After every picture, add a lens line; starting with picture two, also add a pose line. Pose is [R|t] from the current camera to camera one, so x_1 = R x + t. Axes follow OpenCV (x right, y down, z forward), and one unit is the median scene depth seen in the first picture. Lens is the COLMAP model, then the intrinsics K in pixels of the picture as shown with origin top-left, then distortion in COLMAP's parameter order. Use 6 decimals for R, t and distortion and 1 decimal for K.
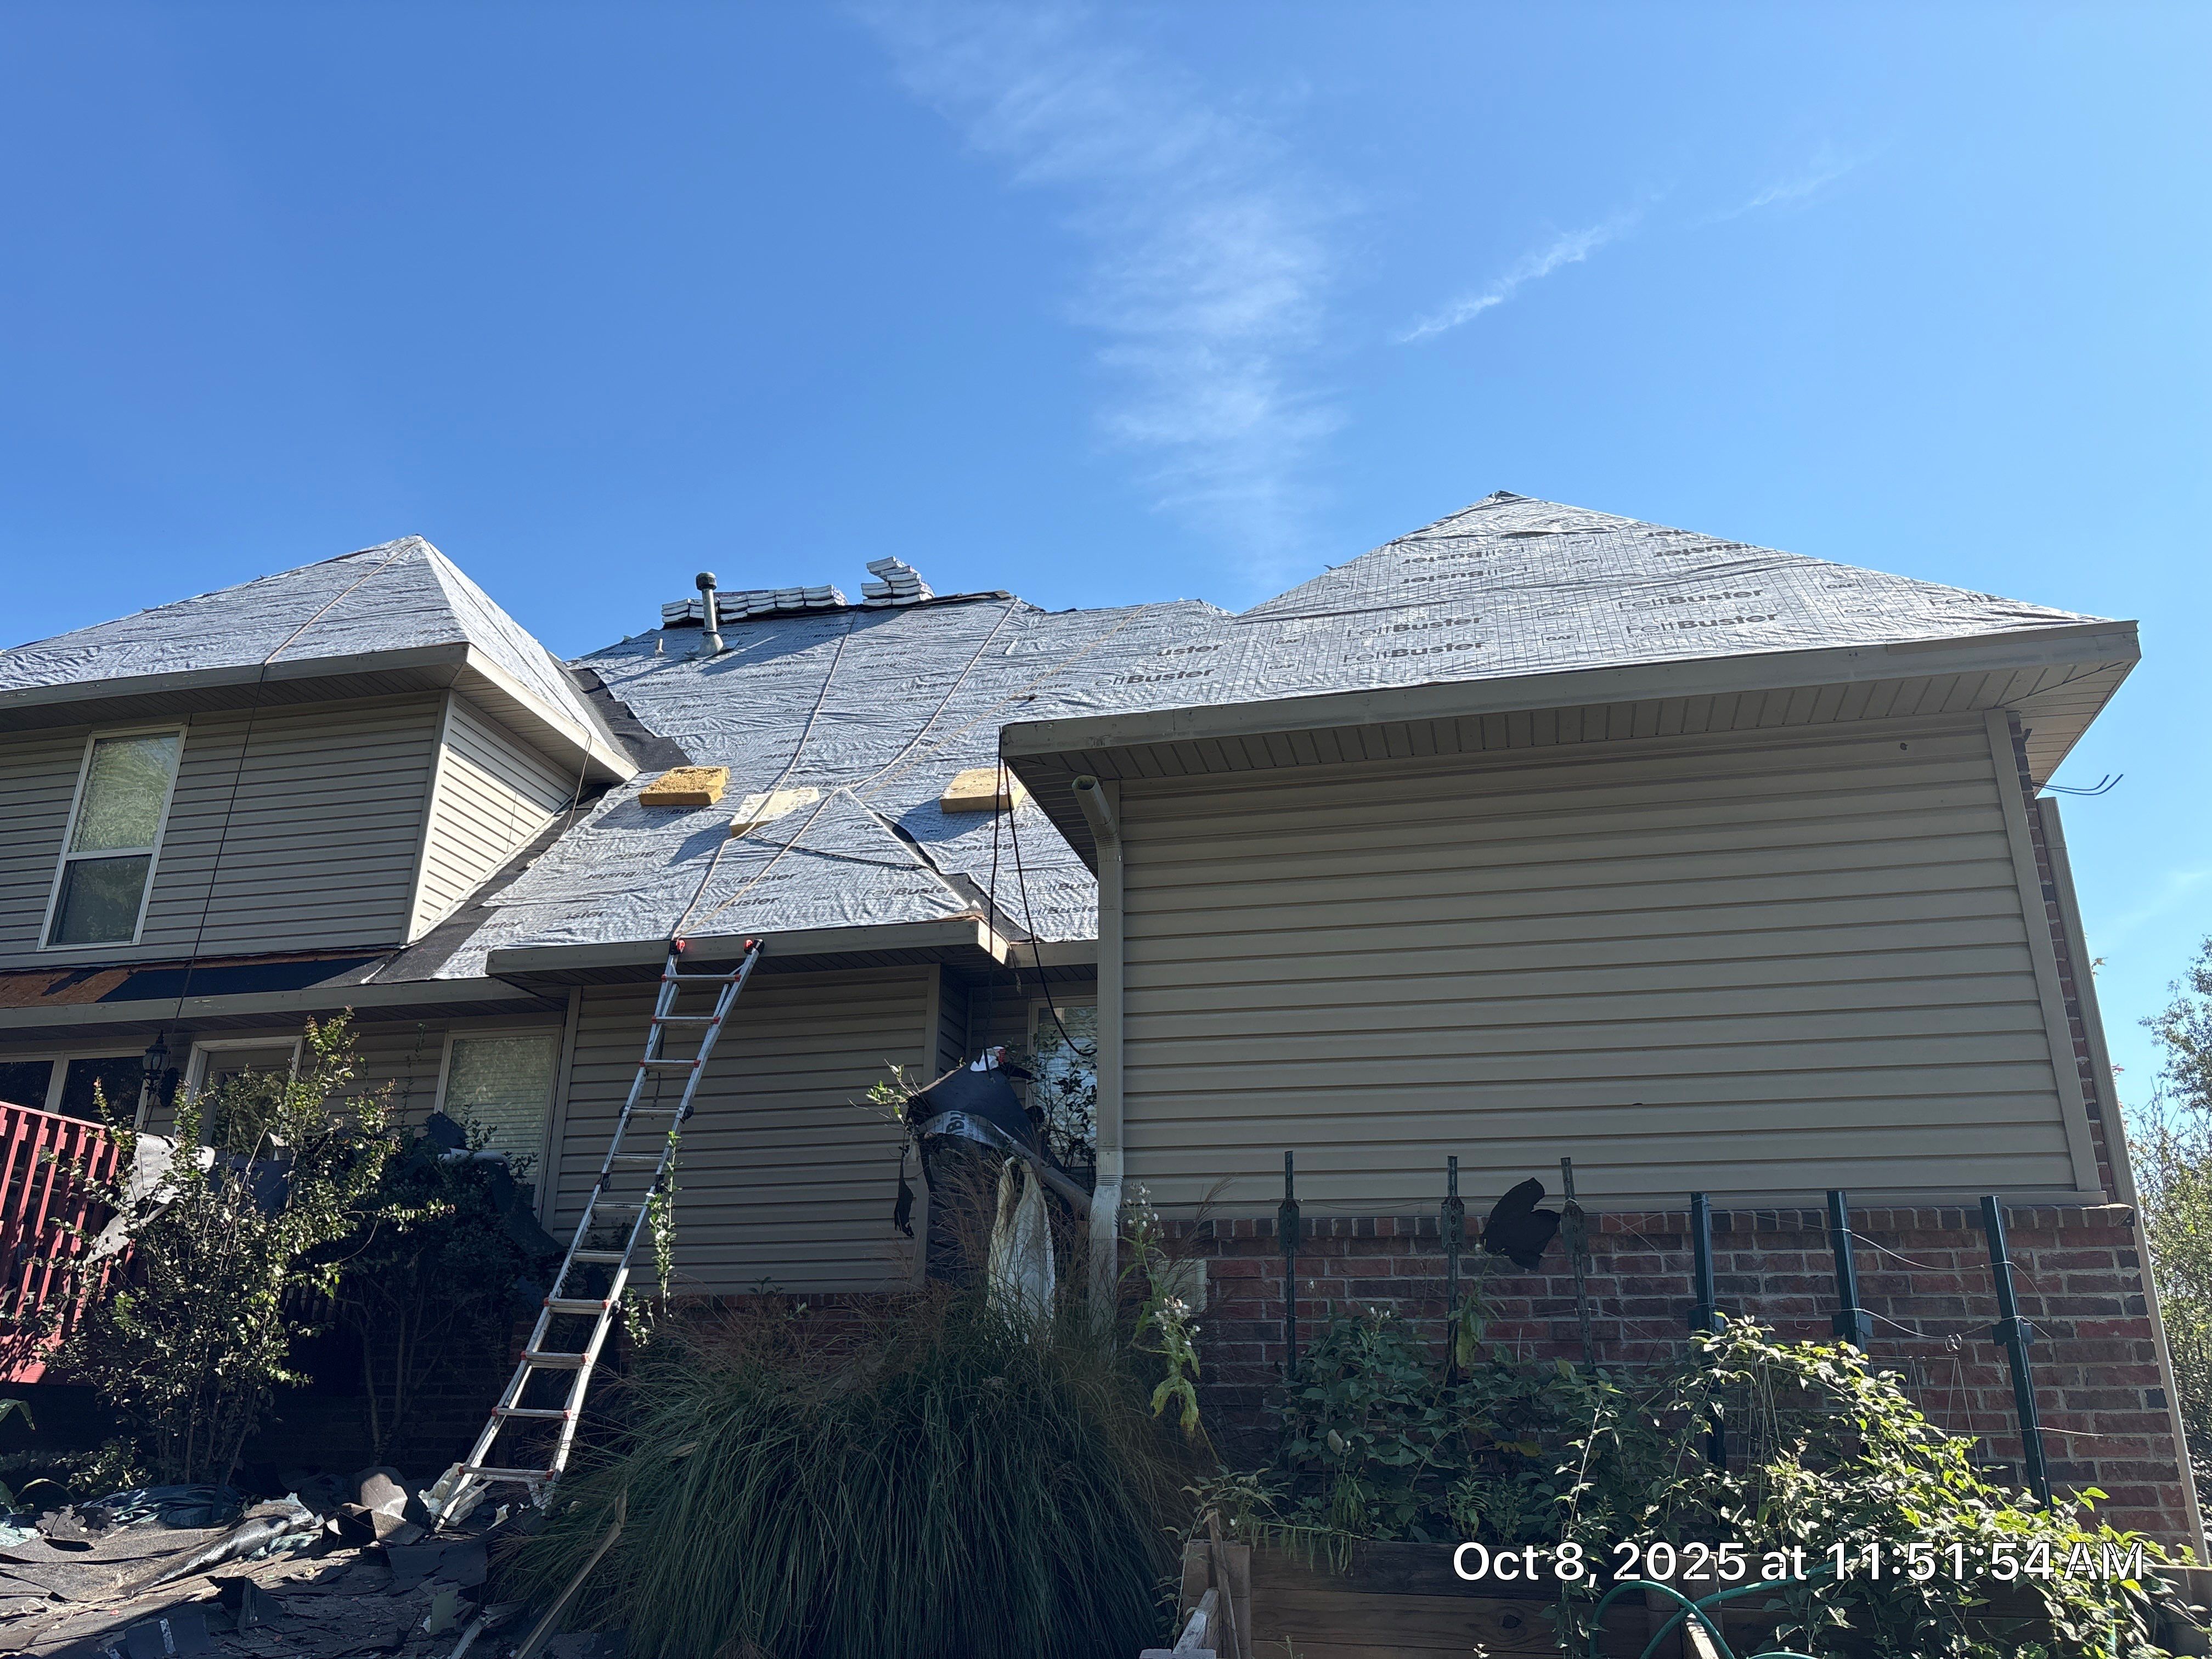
lens RADIAL K [[1704.1, 0, 1106.0], [0, 1704.1, 829.5], [0, 0, 1]] dist [0.026248, -0.037509]
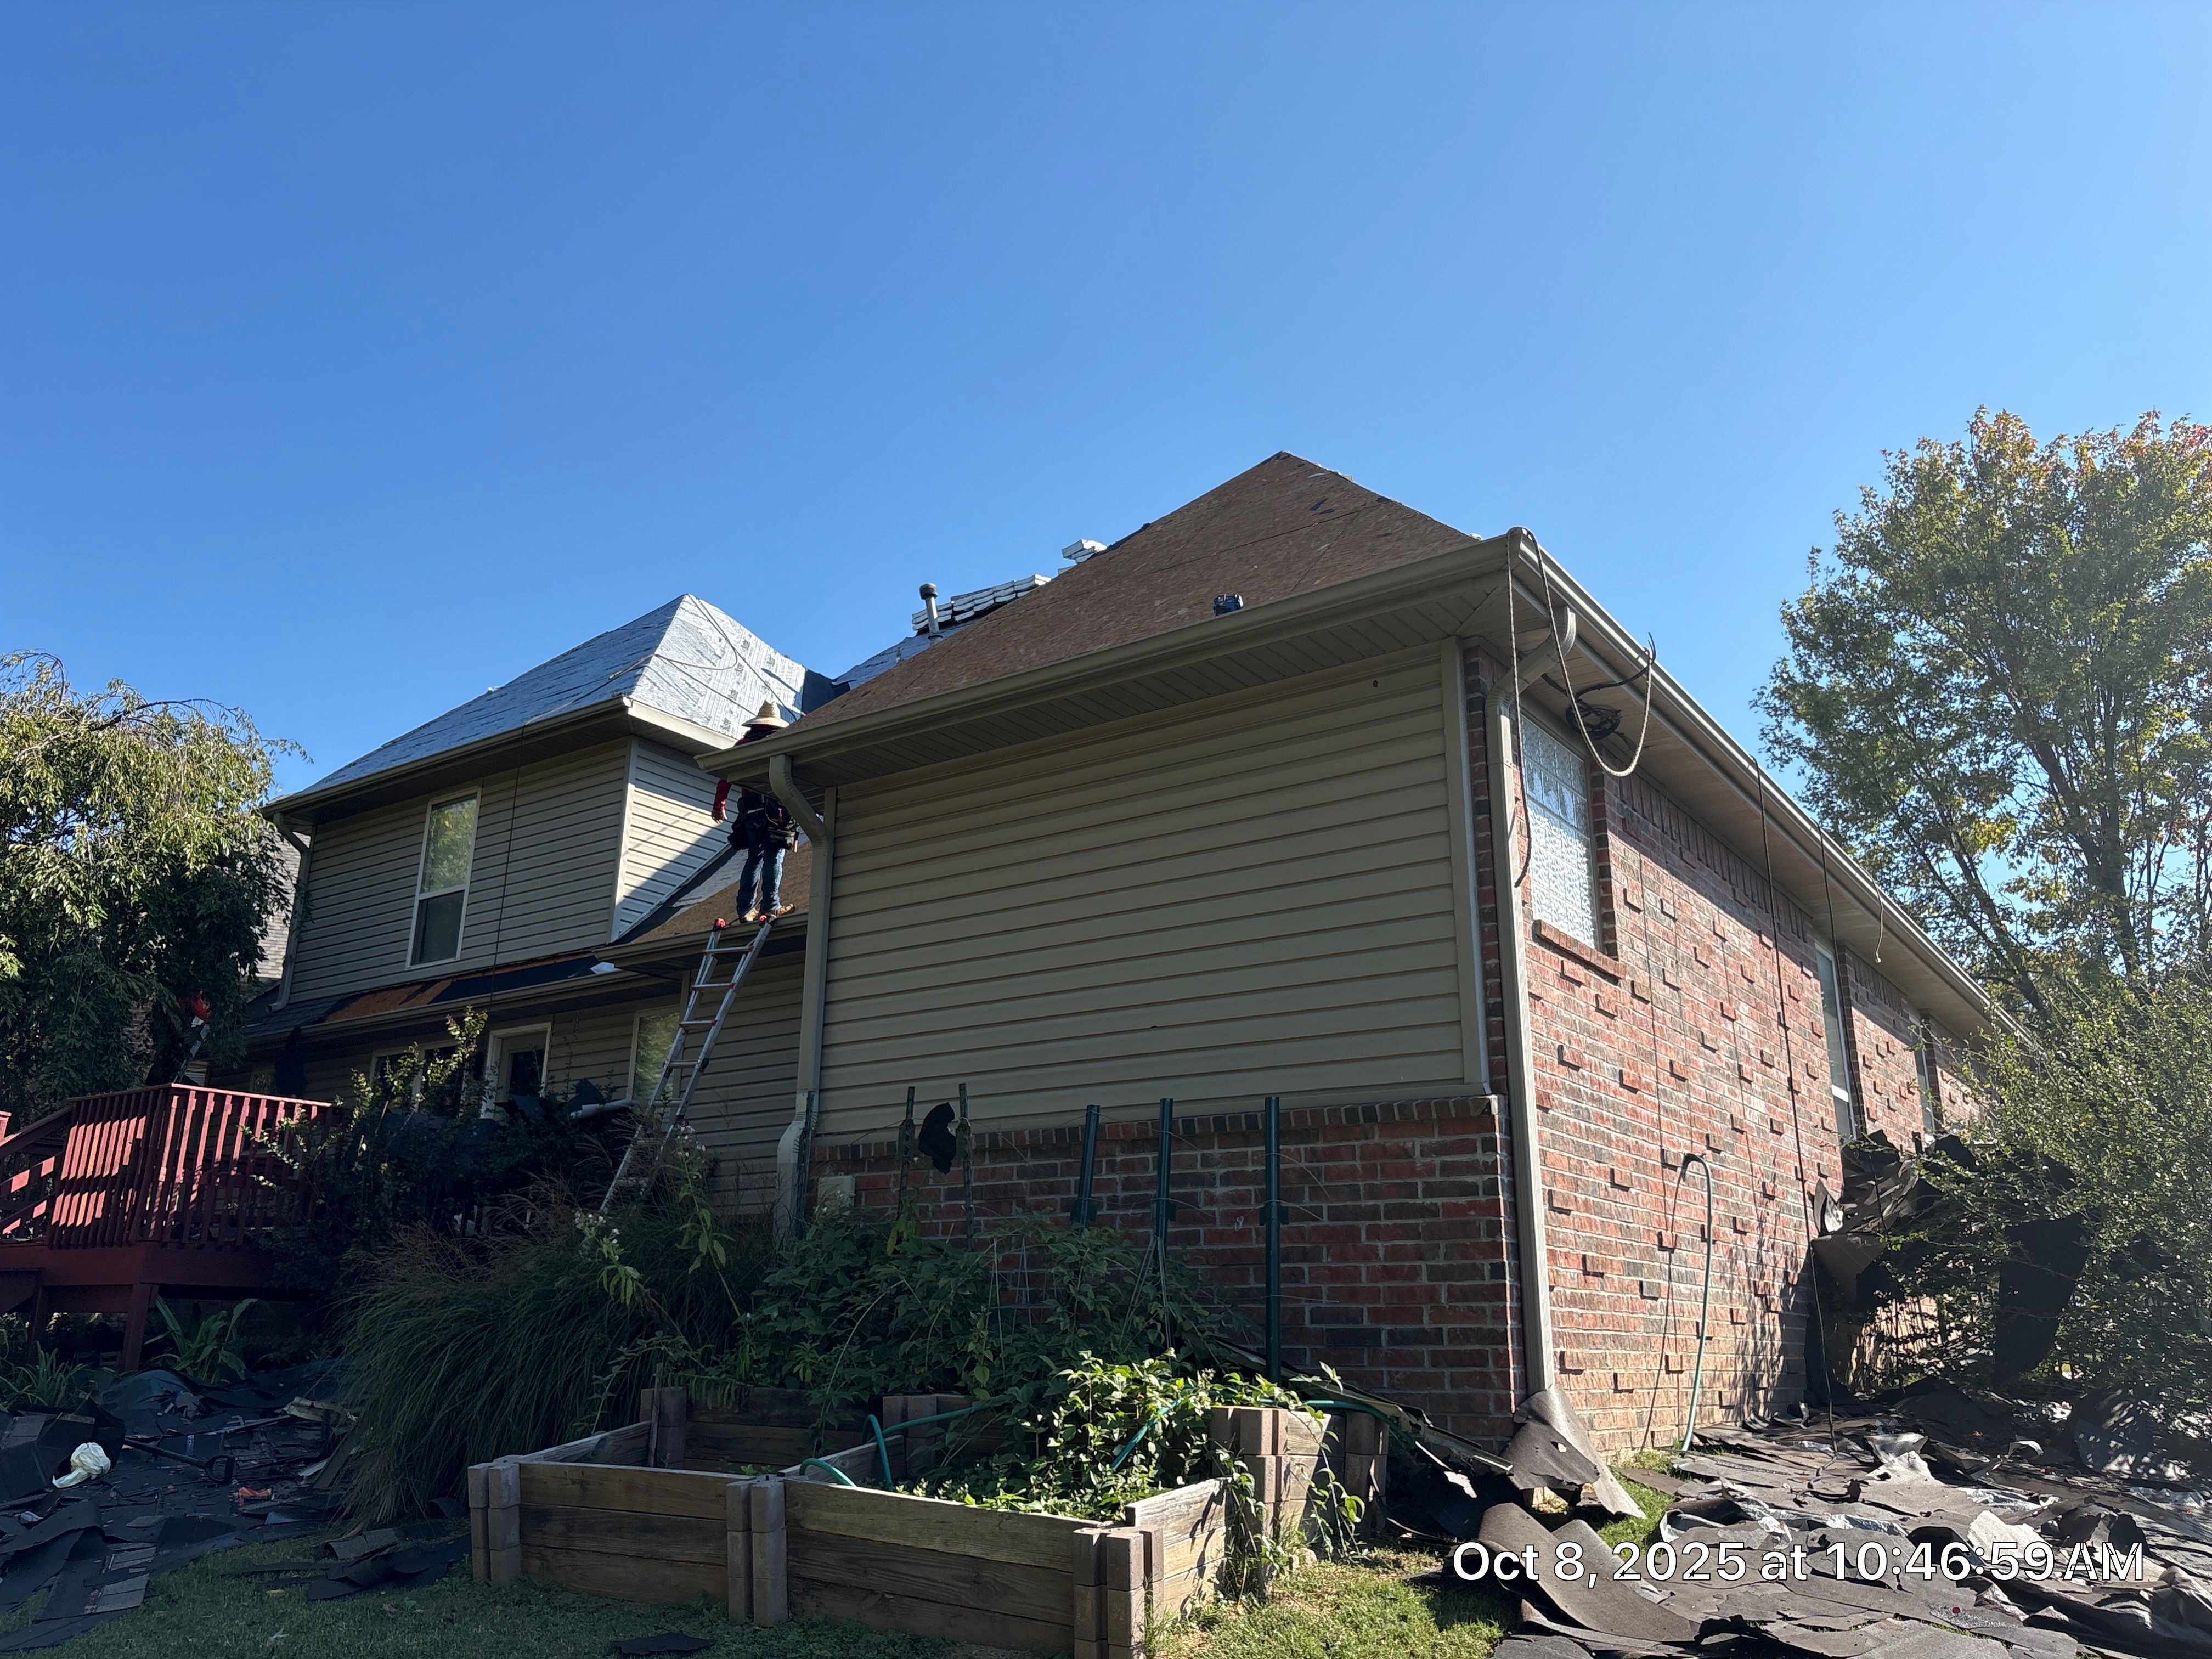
lens RADIAL K [[1681.4, 0, 1106.0], [0, 1681.4, 829.5], [0, 0, 1]] dist [0.065964, -0.170844]
pose [[0.928912, -0.110523, -0.353421, 0.737830], [0.128755, 0.991269, 0.028420, -0.010040], [0.347195, -0.071905, 0.935032, -0.074112]]
